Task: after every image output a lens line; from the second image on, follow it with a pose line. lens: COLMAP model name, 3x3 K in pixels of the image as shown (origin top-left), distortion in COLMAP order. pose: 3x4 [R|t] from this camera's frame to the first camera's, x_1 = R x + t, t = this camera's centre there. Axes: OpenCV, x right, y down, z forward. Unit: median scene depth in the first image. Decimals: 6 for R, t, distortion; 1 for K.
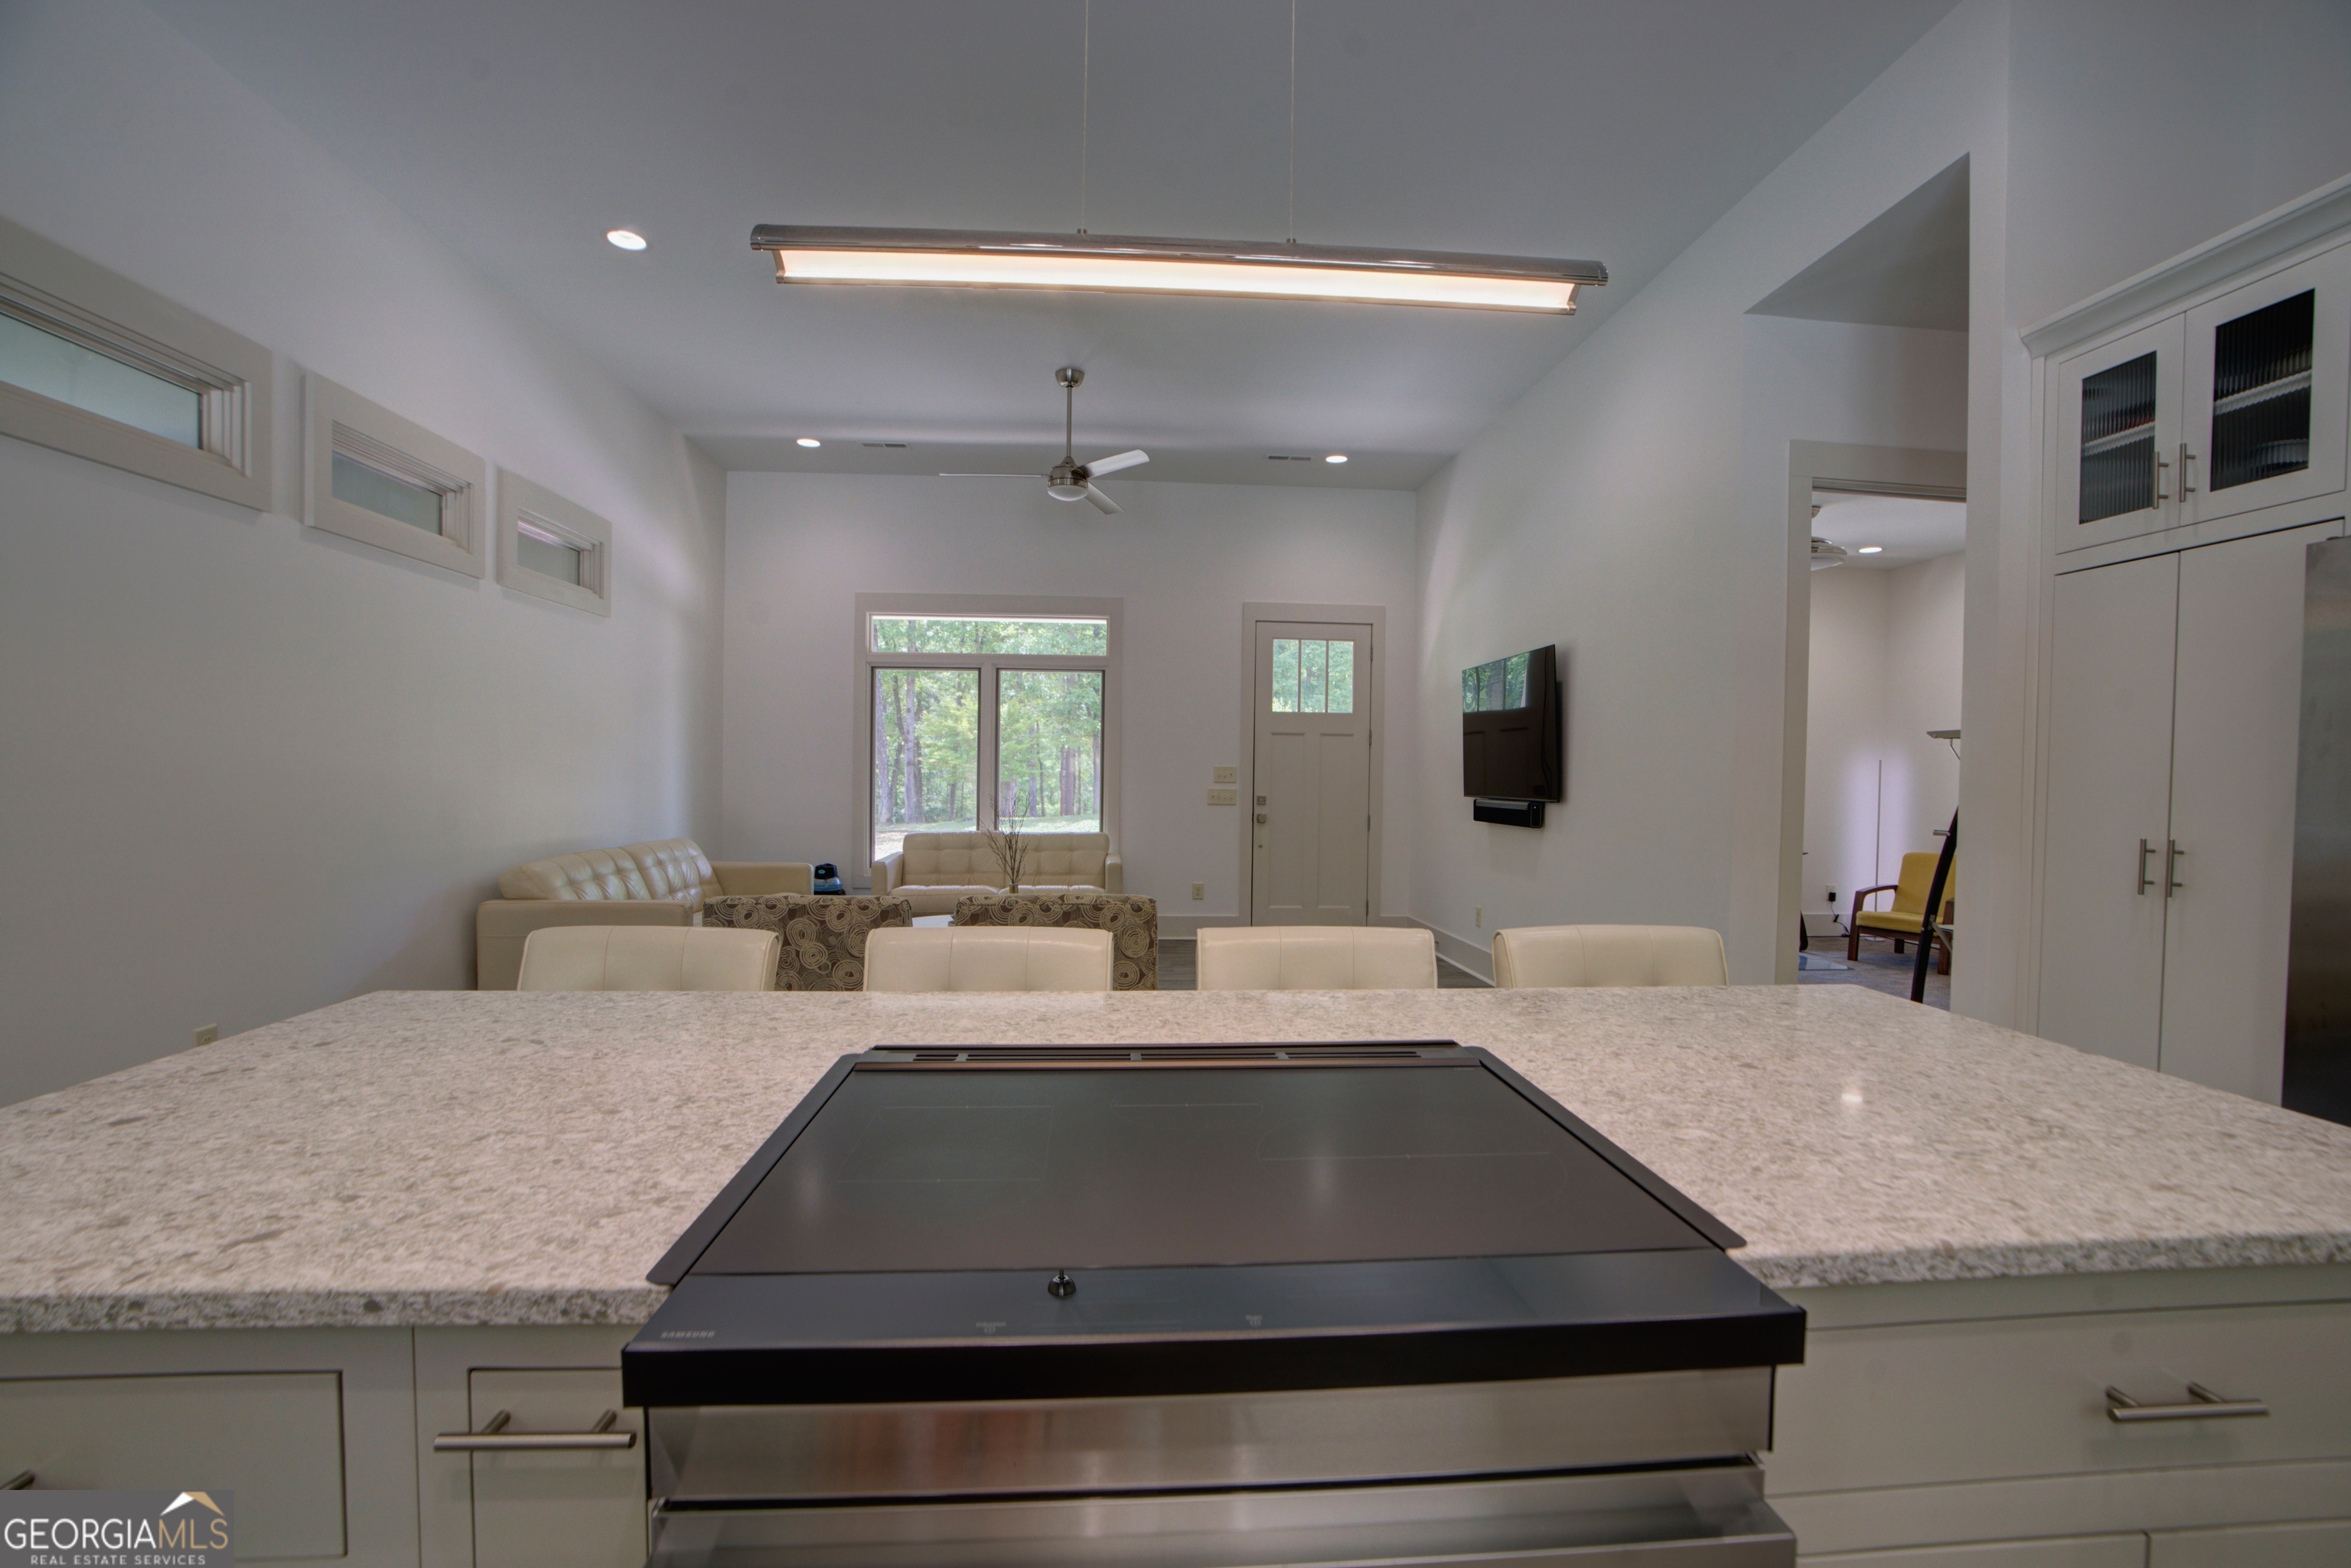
lens RADIAL K [[1068.9, 0, 1187.3], [0, 1068.9, 789.8], [0, 0, 1]] dist [-0.067497, 0.024111]
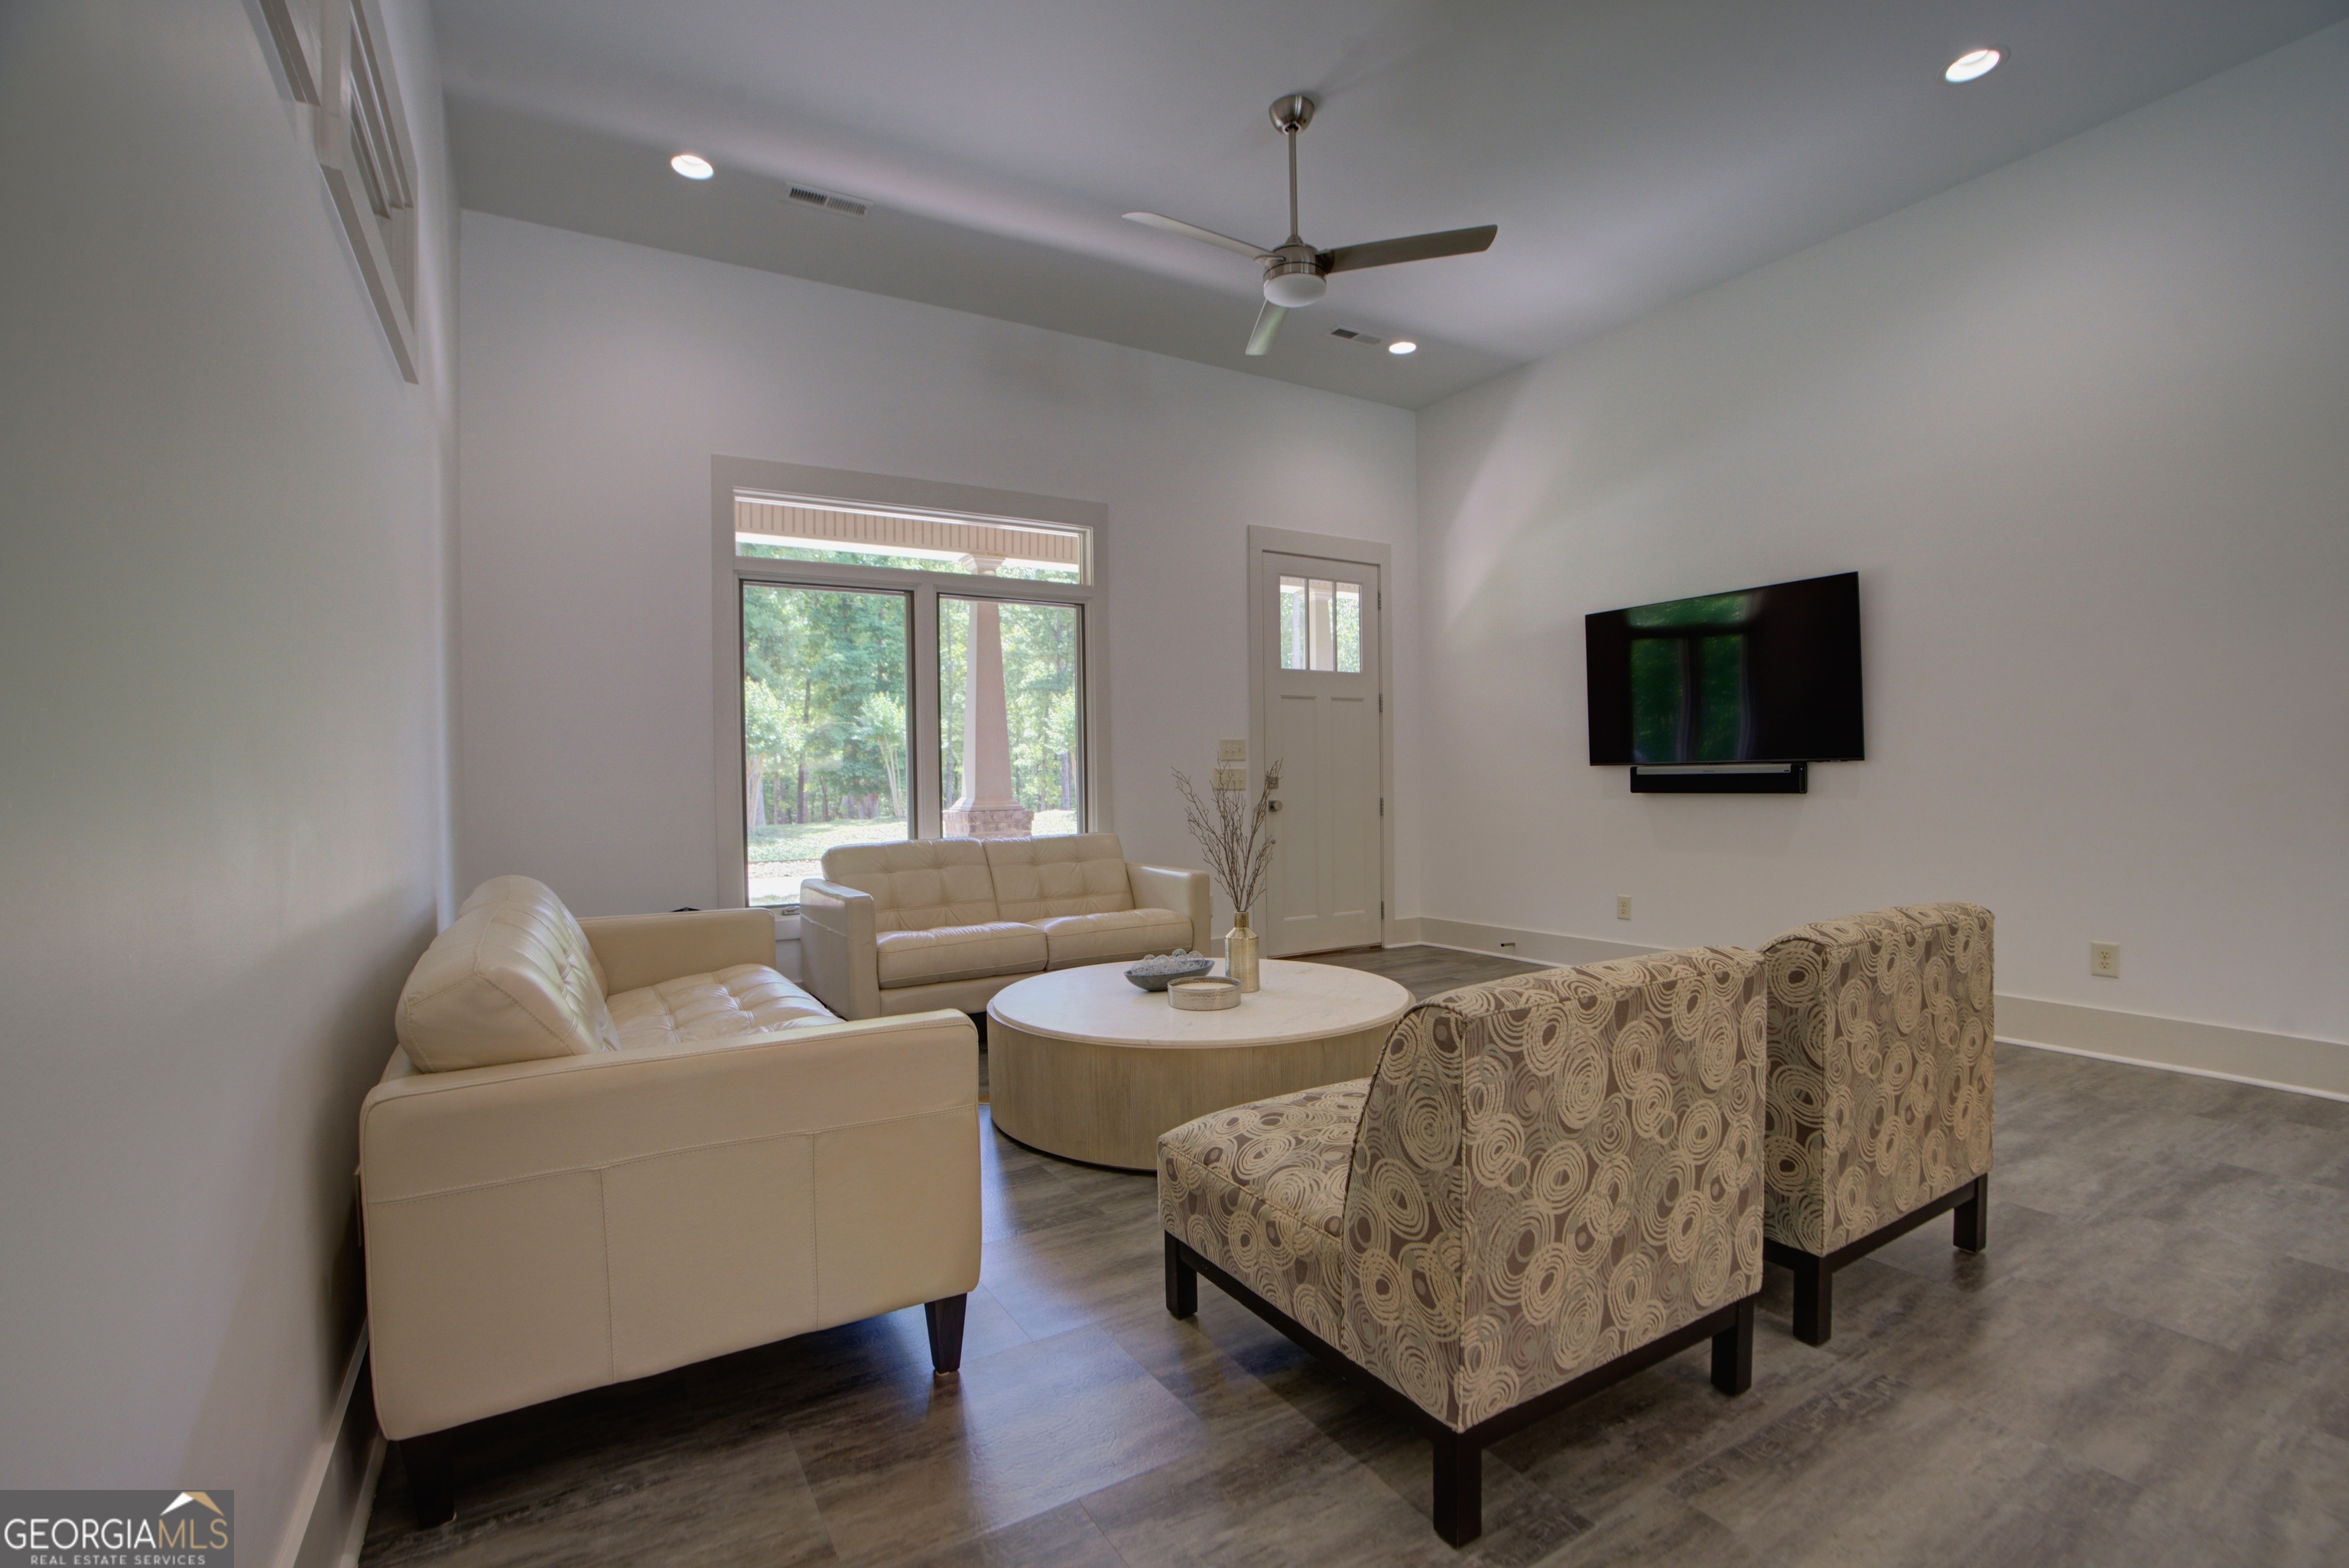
lens RADIAL K [[1068.0, 0, 1186.3], [0, 1068.0, 789.8], [0, 0, 1]] dist [-0.067497, 0.024111]
pose [[0.891470, -0.028909, 0.452157, -0.341371], [0.031421, 0.999504, 0.001954, 0.011848], [-0.451989, 0.012466, 0.891936, 0.344614]]
